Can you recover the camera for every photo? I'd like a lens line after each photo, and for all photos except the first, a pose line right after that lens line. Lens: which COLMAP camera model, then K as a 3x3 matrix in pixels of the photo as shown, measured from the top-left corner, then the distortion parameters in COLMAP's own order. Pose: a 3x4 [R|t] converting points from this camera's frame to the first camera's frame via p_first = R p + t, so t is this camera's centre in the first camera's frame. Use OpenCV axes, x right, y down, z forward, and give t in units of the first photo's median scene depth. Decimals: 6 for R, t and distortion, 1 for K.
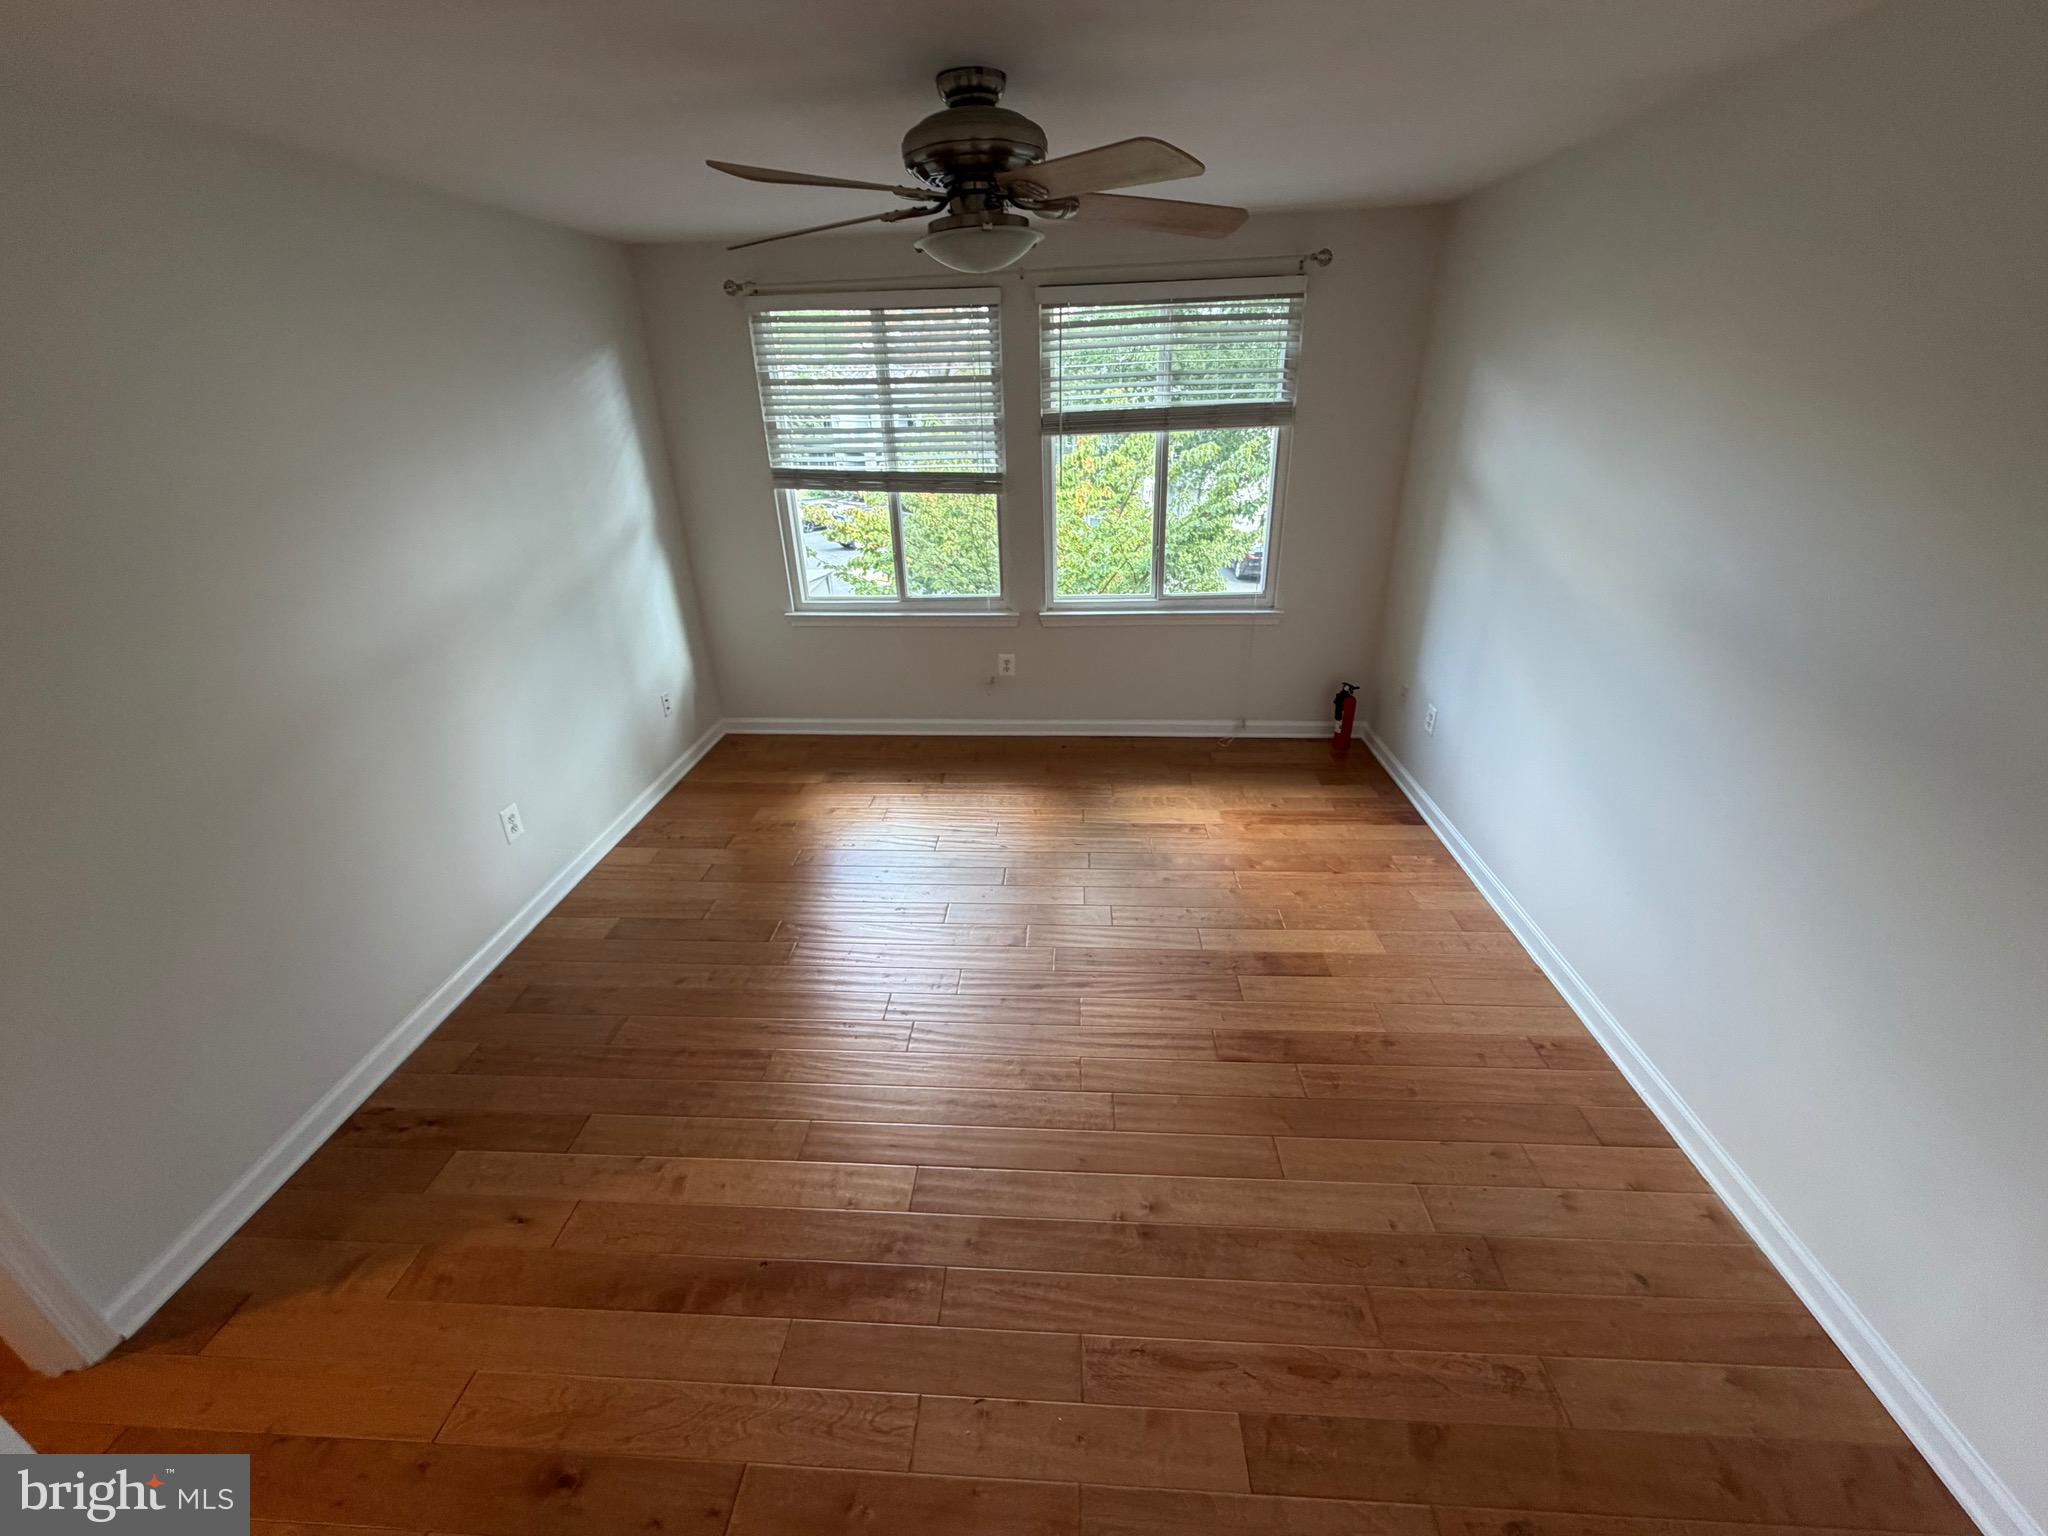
lens RADIAL K [[817.7, 0, 1022.9], [0, 817.7, 773.0], [0, 0, 1]] dist [0.000484, 0.000562]
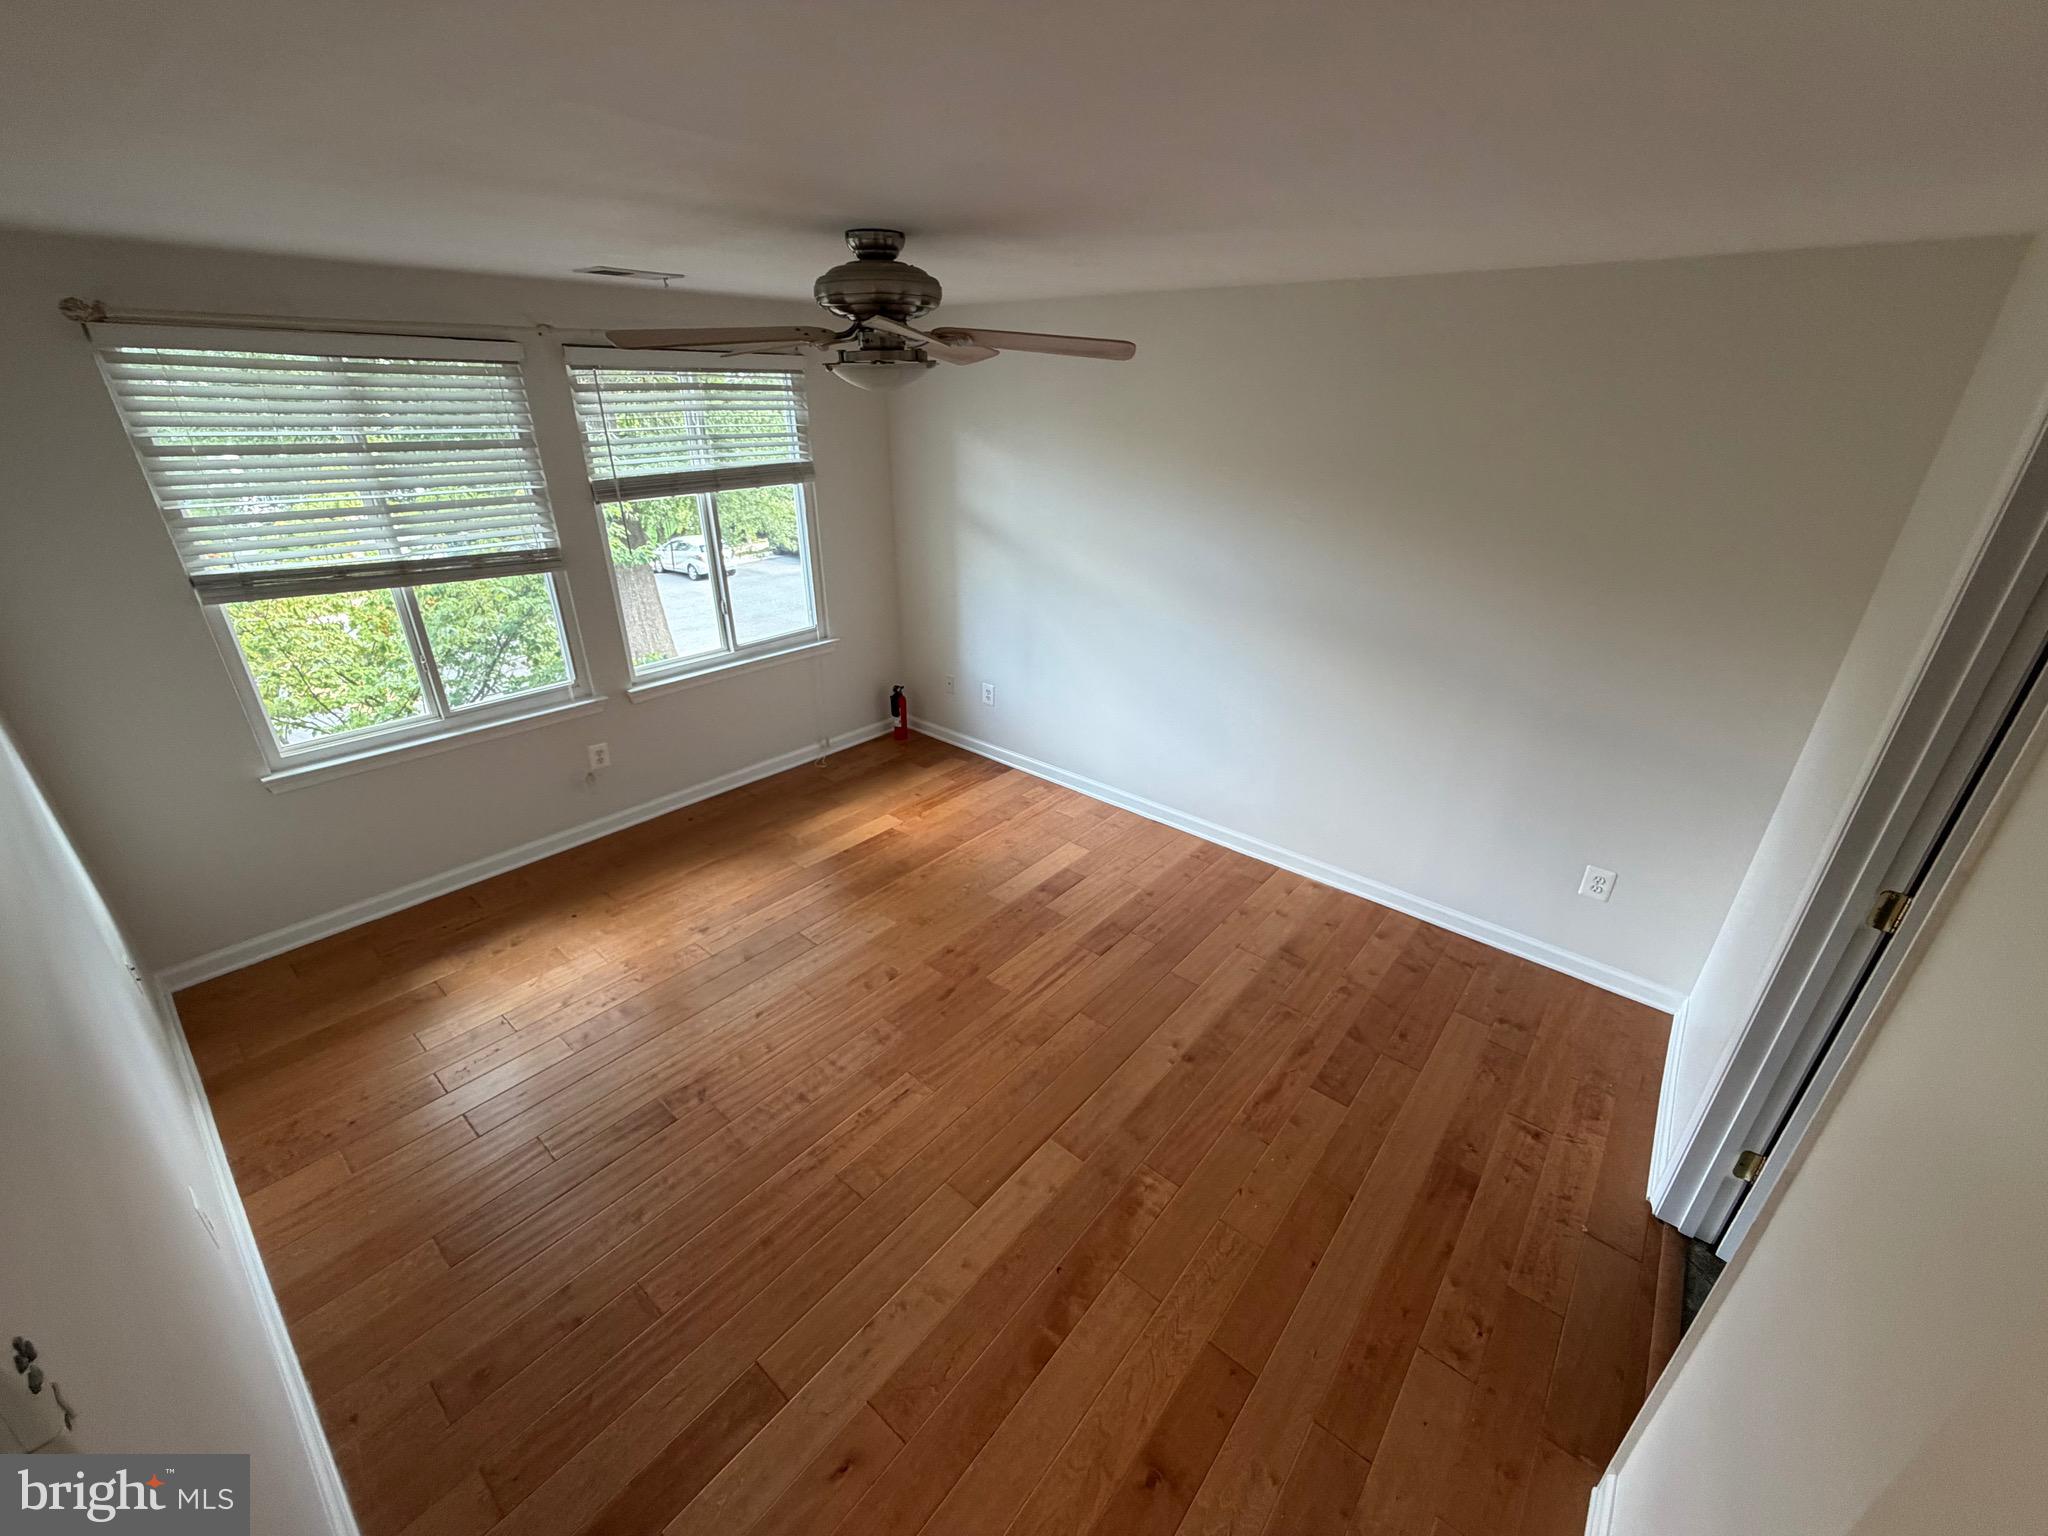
lens RADIAL K [[817.7, 0, 1024.4], [0, 817.7, 769.5], [0, 0, 1]] dist [0.000484, 0.000562]
pose [[0.596155, -0.307195, 0.741775, -0.471254], [0.320858, 0.938077, 0.130622, -0.100014], [-0.735968, 0.160133, 0.657806, 0.091029]]
